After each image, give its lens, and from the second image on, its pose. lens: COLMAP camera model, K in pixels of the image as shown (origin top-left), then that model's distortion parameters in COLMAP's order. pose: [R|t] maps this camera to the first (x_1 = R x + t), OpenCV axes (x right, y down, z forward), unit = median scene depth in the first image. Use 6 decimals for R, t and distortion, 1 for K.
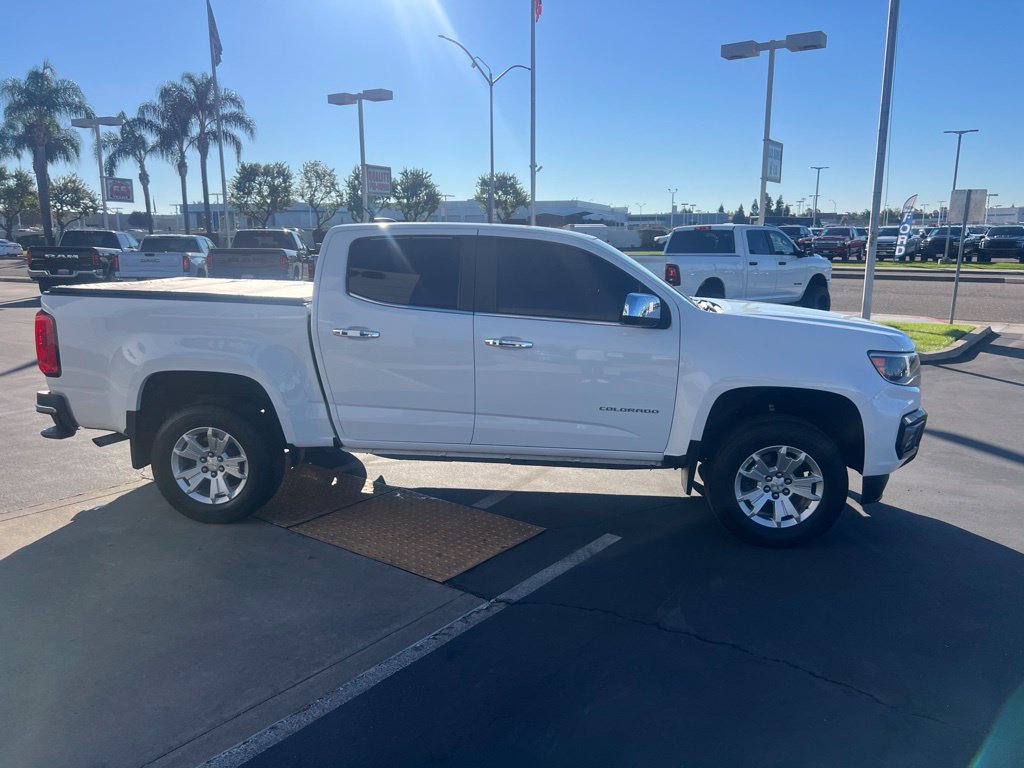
lens RADIAL K [[767.9, 0, 518.0], [0, 767.9, 390.1], [0, 0, 1]] dist [0.052480, -0.060448]
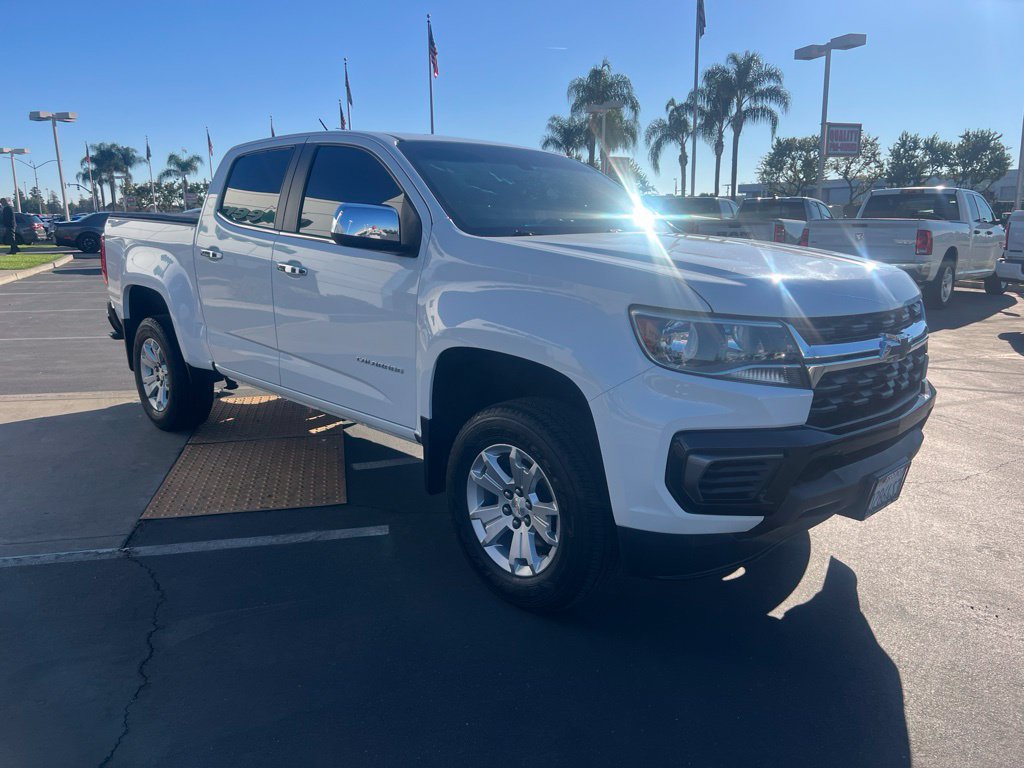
lens RADIAL K [[770.4, 0, 516.2], [0, 770.4, 378.2], [0, 0, 1]] dist [0.027499, -0.021265]
pose [[0.772317, 0.125066, -0.622804, 0.538707], [-0.118545, 0.991580, 0.052116, -0.011908], [0.624078, 0.033580, 0.780640, 0.374099]]
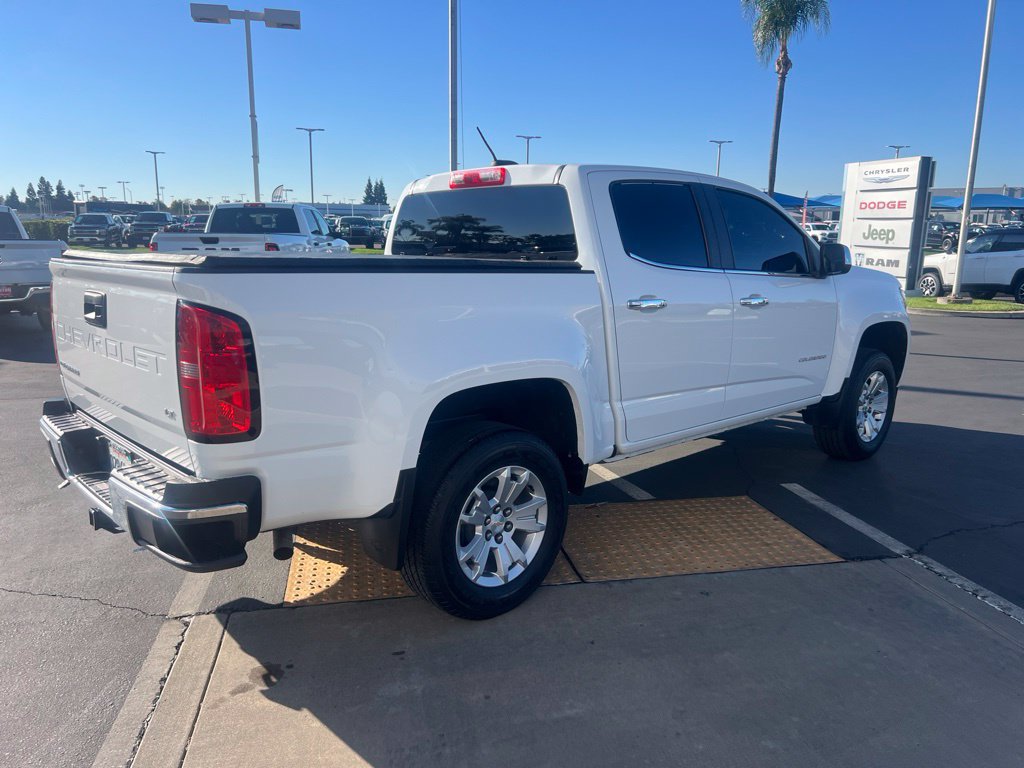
lens RADIAL K [[767.9, 0, 510.5], [0, 767.9, 391.4], [0, 0, 1]] dist [0.052480, -0.060448]
pose [[0.670574, -0.147988, 0.726932, -0.675957], [0.138380, 0.987655, 0.073414, -0.048035], [-0.728822, 0.051363, 0.682774, 0.439120]]
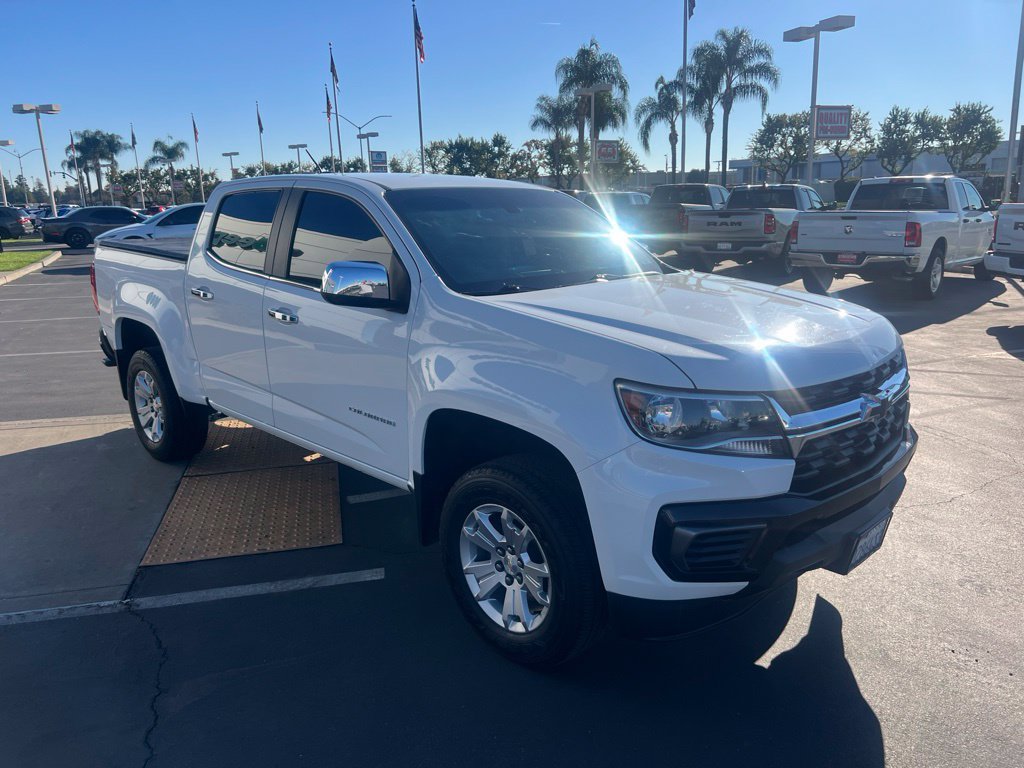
lens RADIAL K [[770.4, 0, 513.3], [0, 770.4, 378.6], [0, 0, 1]] dist [0.027499, -0.021265]
pose [[0.777594, 0.126706, -0.615867, 0.540009], [-0.100175, 0.991939, 0.077597, -0.063149], [0.620735, 0.001356, 0.784019, 0.367800]]
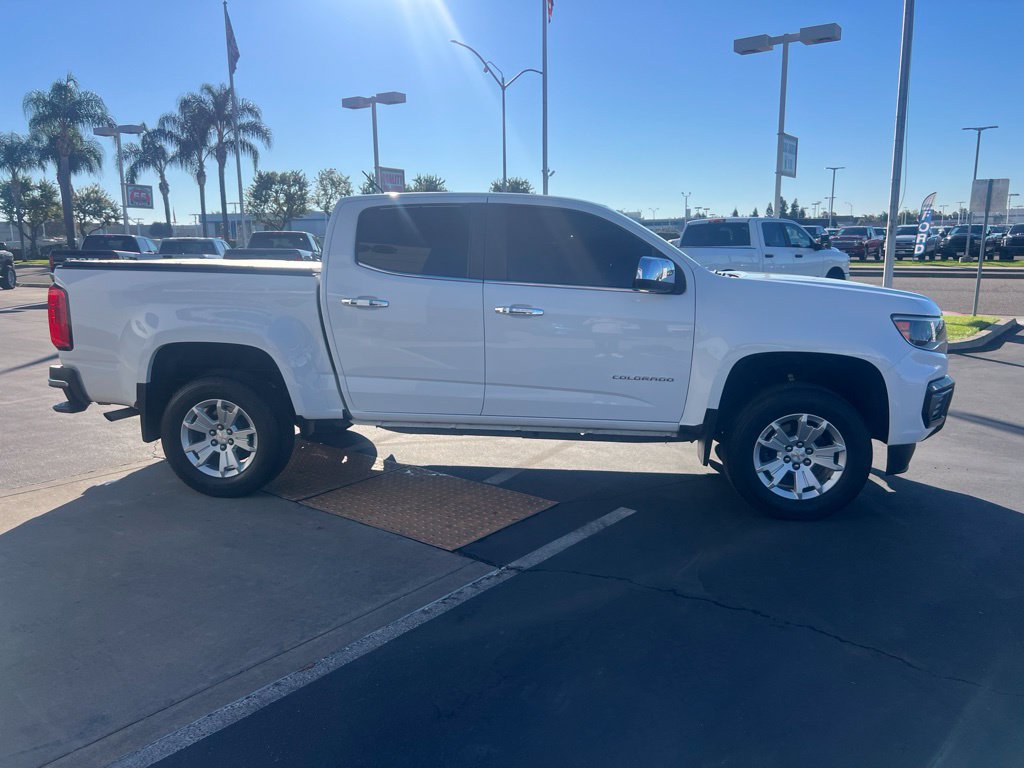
lens RADIAL K [[767.9, 0, 506.2], [0, 767.9, 380.7], [0, 0, 1]] dist [0.052480, -0.060448]
pose [[0.999452, -0.004292, -0.032828, 0.002353], [0.003630, 0.999789, -0.020195, 0.035966], [0.032907, 0.020065, 0.999257, 0.015030]]
